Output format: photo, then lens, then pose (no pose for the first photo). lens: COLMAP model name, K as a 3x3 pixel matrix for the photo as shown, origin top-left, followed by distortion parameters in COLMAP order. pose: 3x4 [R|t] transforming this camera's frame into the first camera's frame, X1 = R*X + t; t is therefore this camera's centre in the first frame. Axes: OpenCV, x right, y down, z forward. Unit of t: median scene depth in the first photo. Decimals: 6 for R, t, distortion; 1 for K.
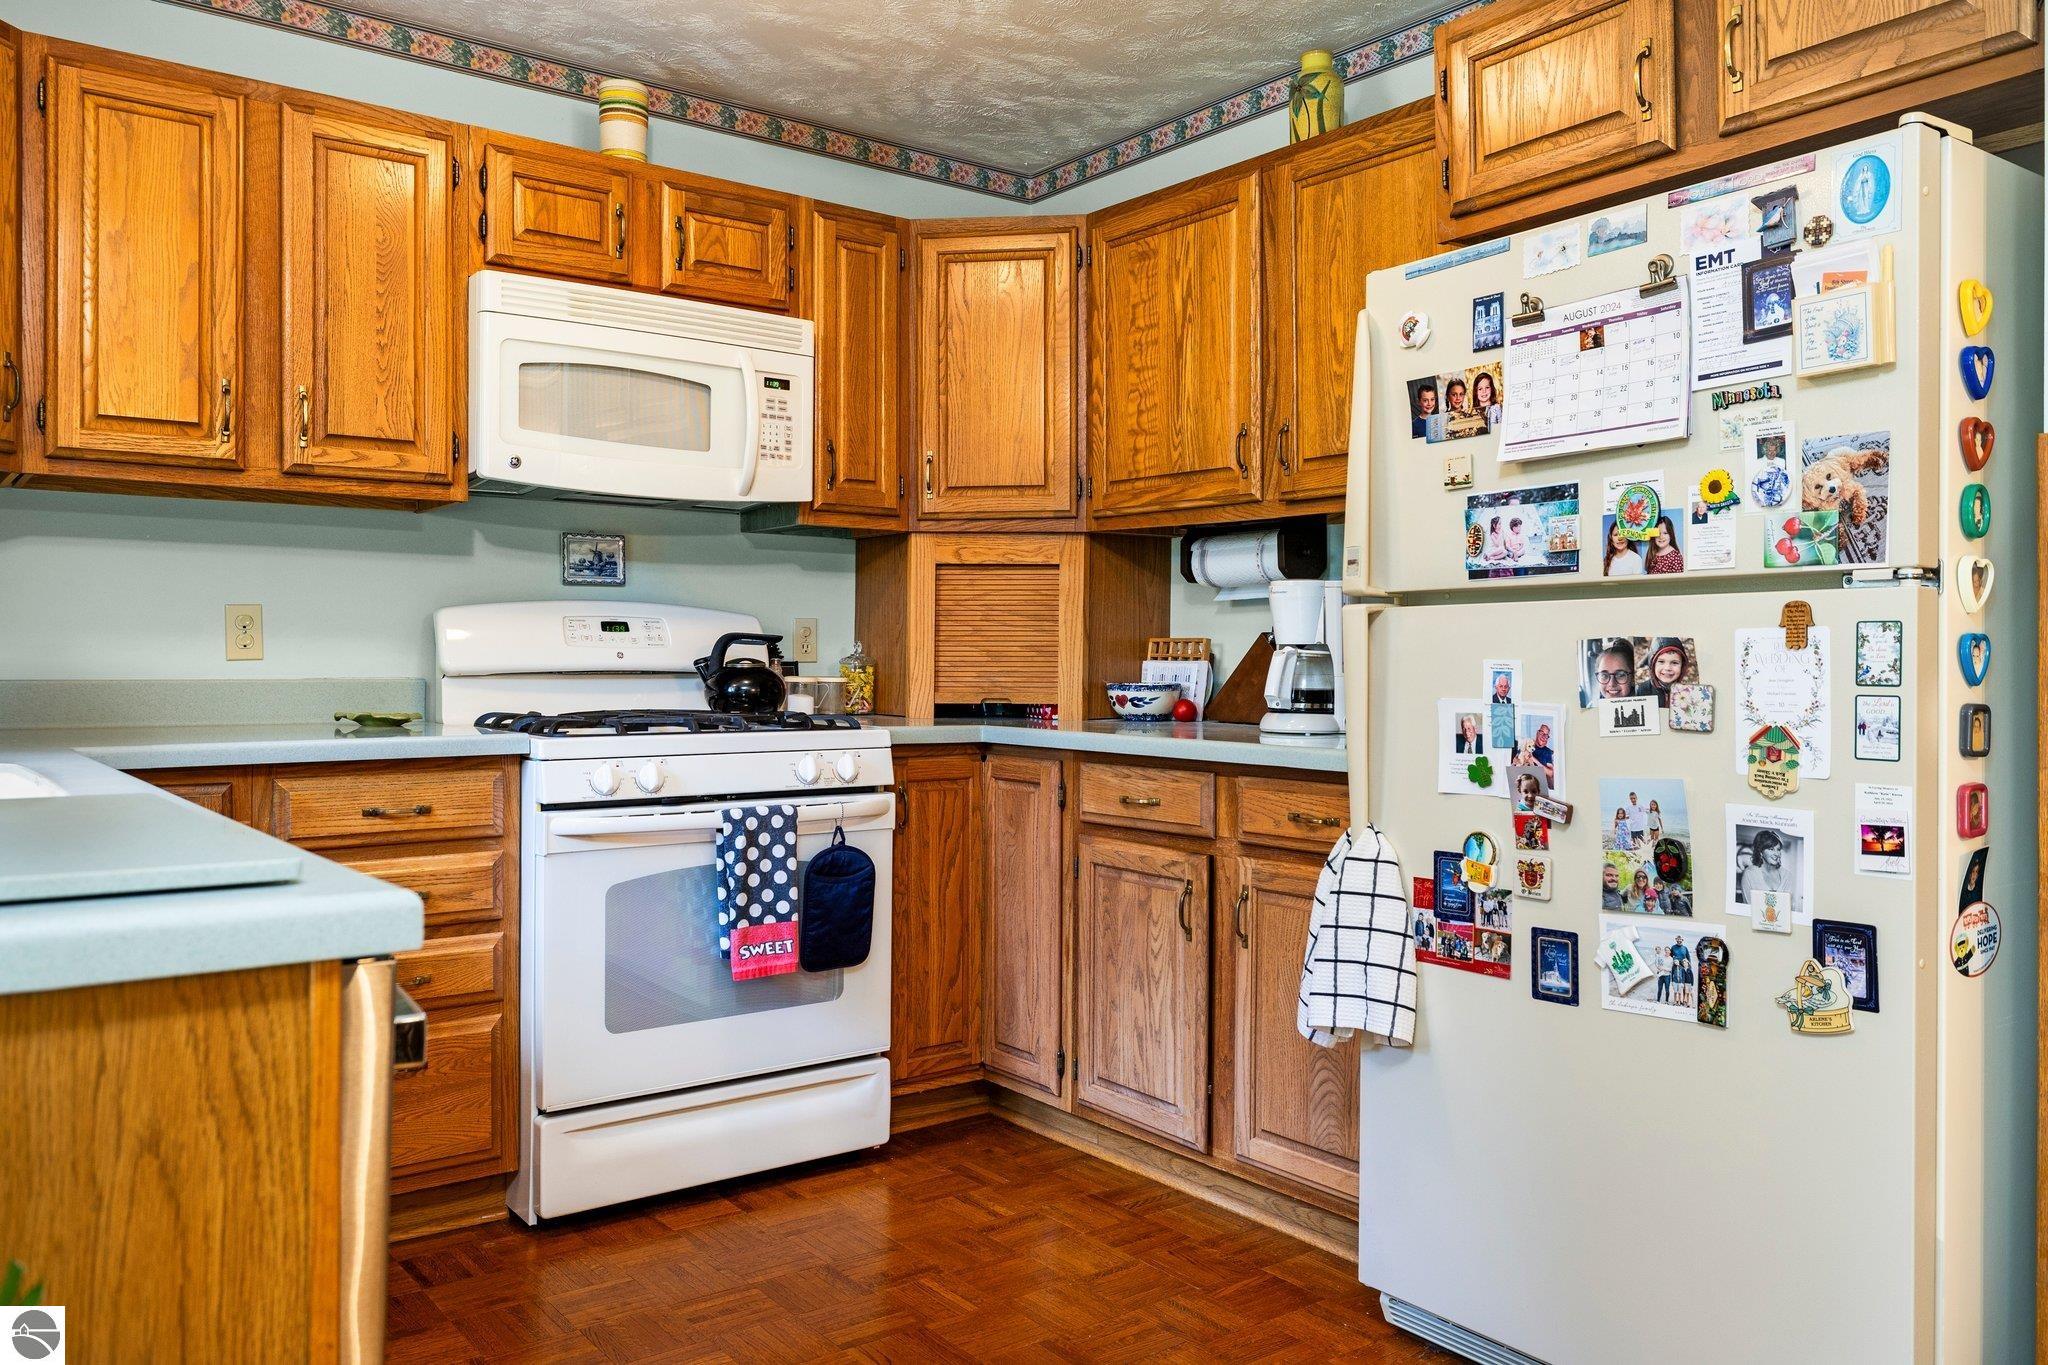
lens RADIAL K [[1524.6, 0, 1017.2], [0, 1524.6, 672.2], [0, 0, 1]] dist [0.002758, -0.011516]
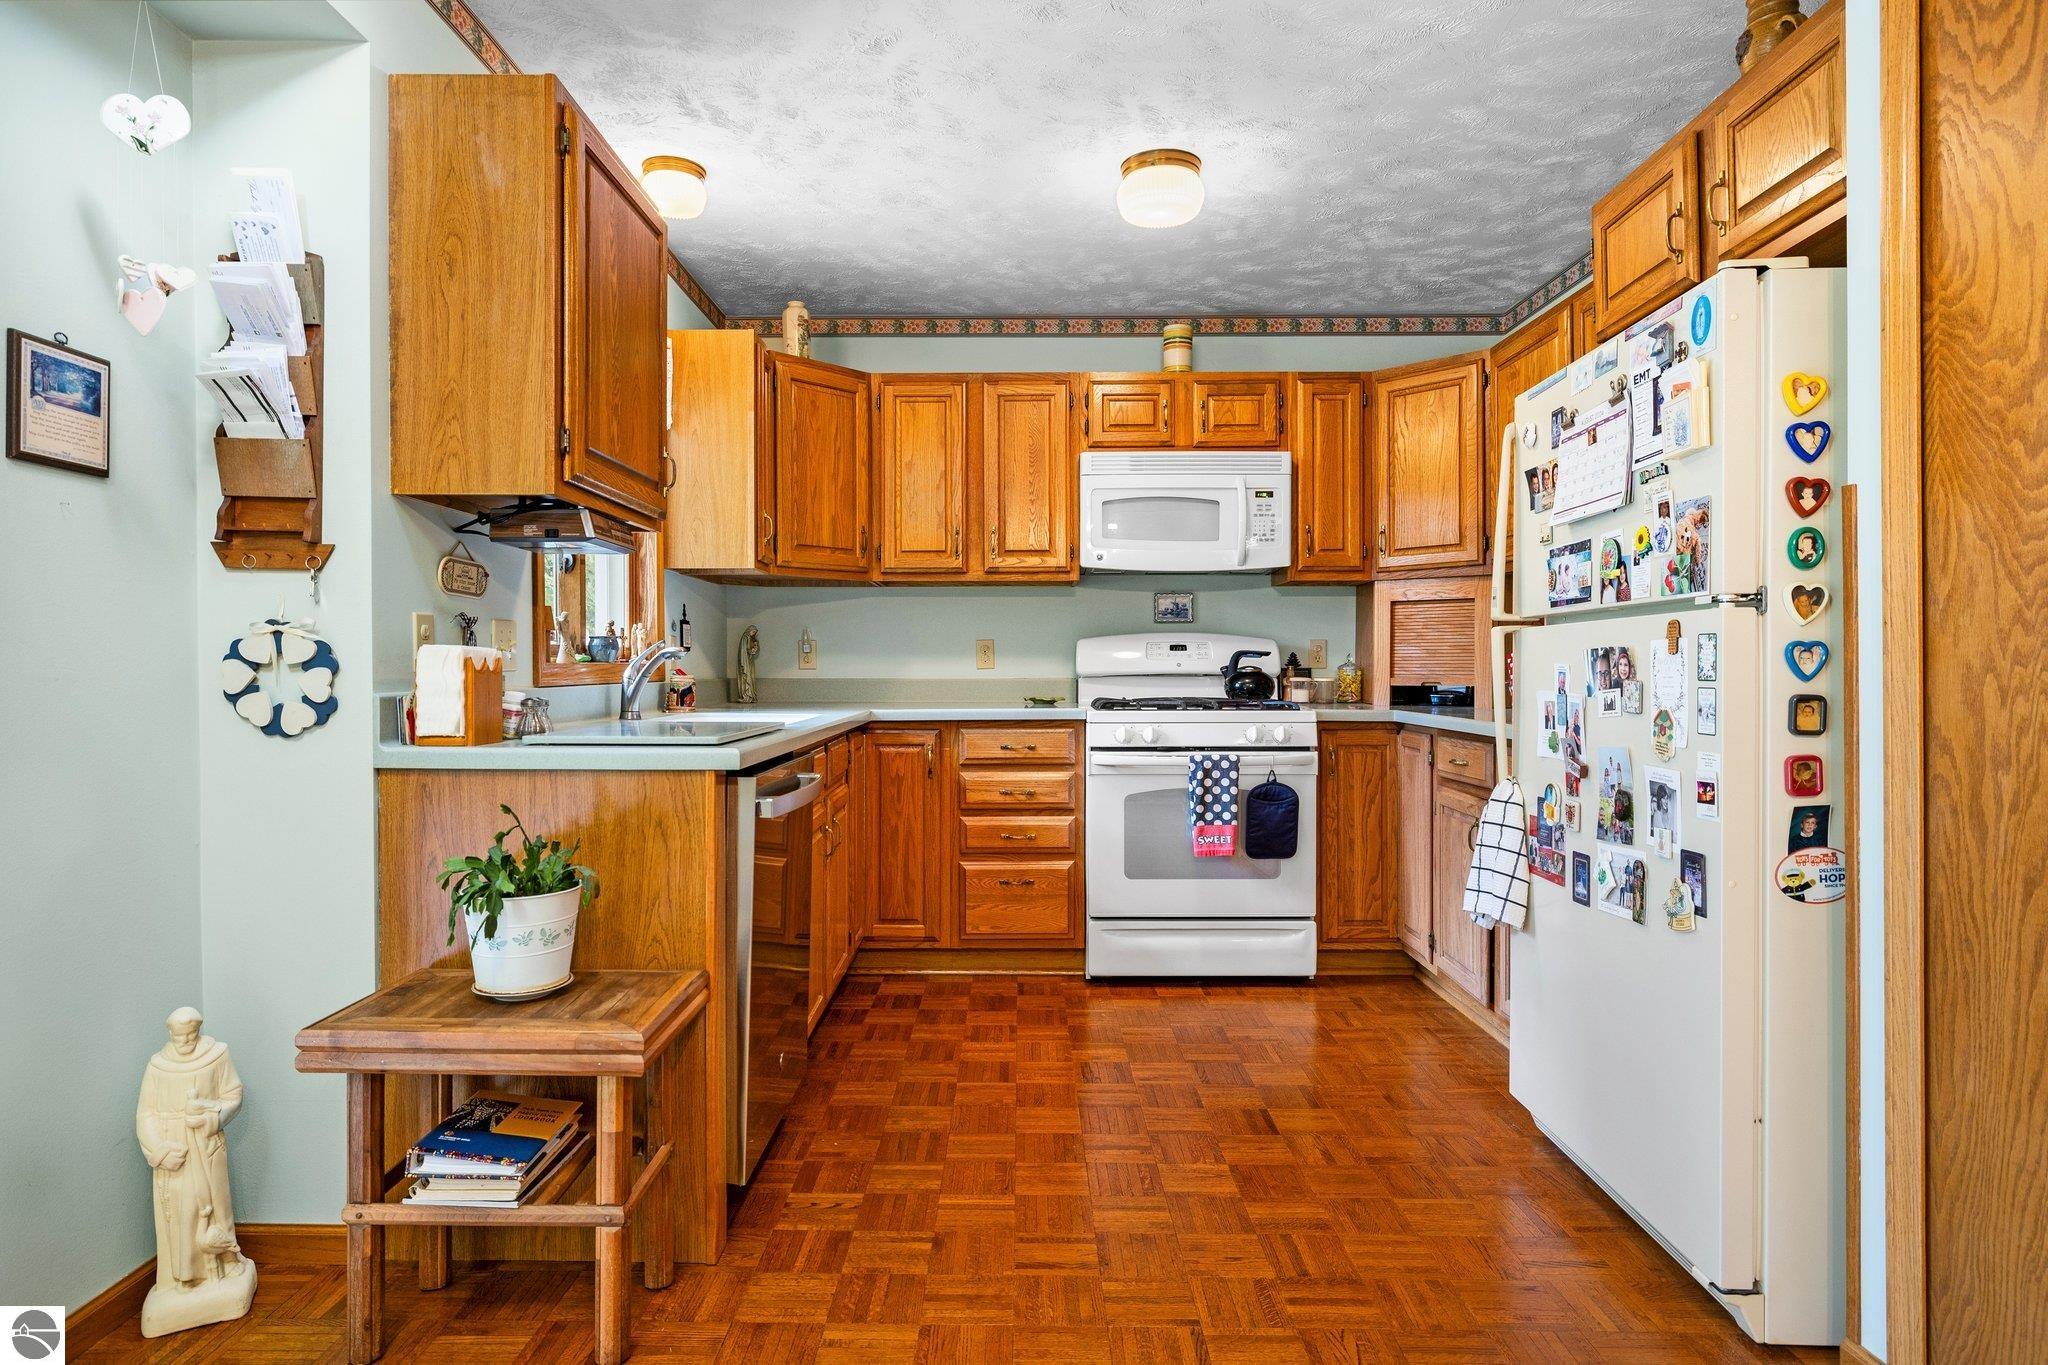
lens RADIAL K [[1131.4, 0, 1025.3], [0, 1131.4, 681.0], [0, 0, 1]] dist [0.004068, -0.000138]
pose [[0.795263, 0.001405, -0.606264, 0.421590], [0.000387, 0.999996, 0.002825, 0.003666], [0.606265, -0.002481, 0.795259, -0.112751]]
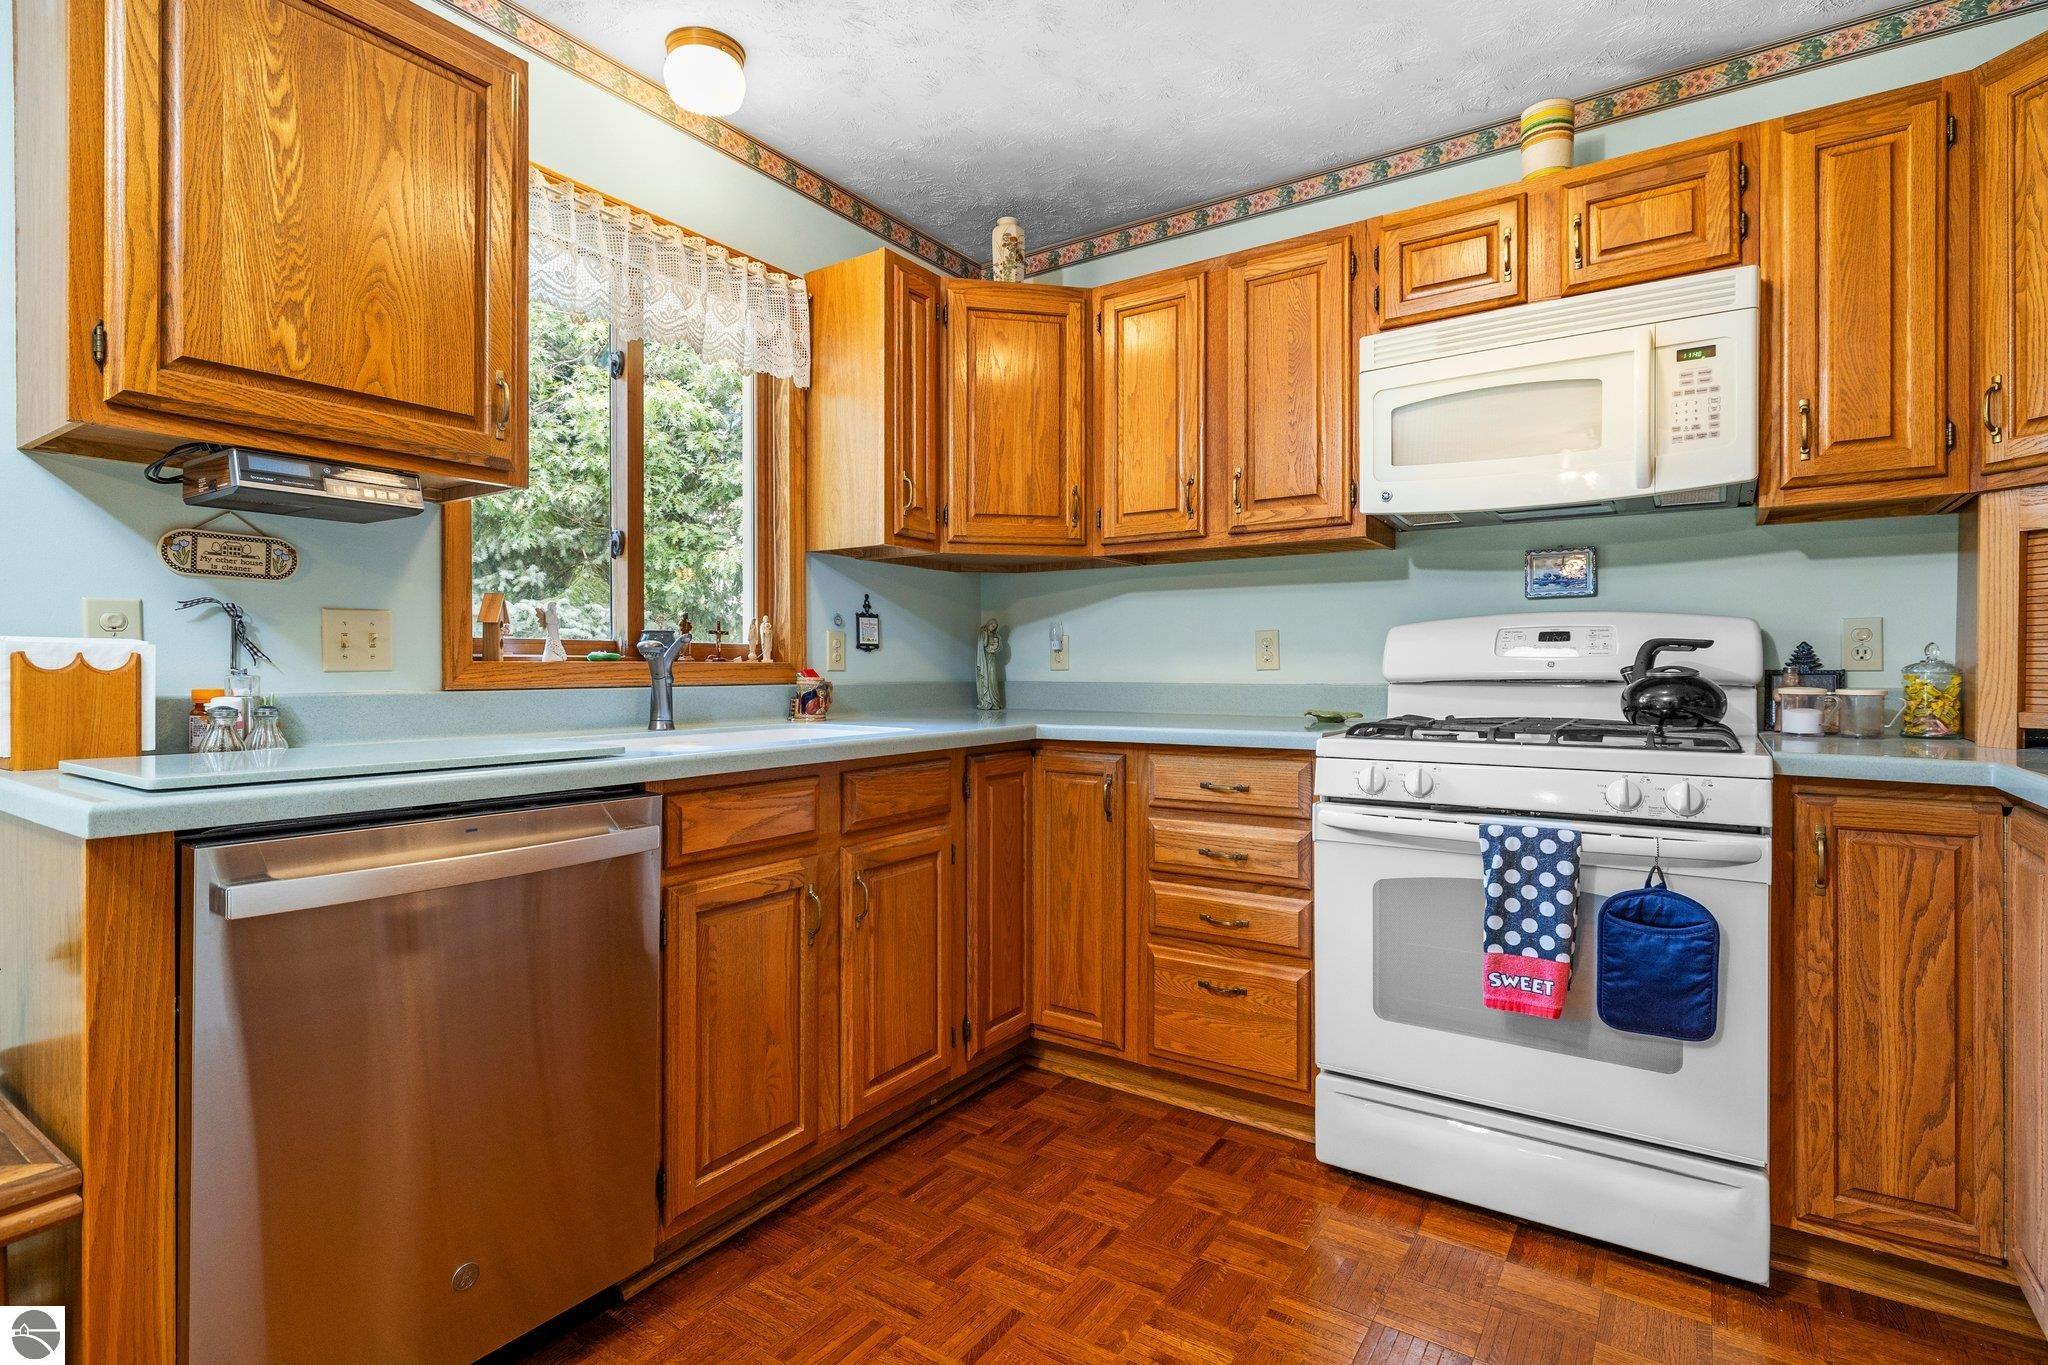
lens RADIAL K [[1001.0, 0, 1022.5], [0, 1001.0, 673.5], [0, 0, 1]] dist [-0.001761, 0.000163]
pose [[0.312406, -0.000209, -0.949949, 0.311521], [-0.006305, 0.999977, -0.002294, -0.001178], [0.949928, 0.006706, 0.312397, 0.525250]]
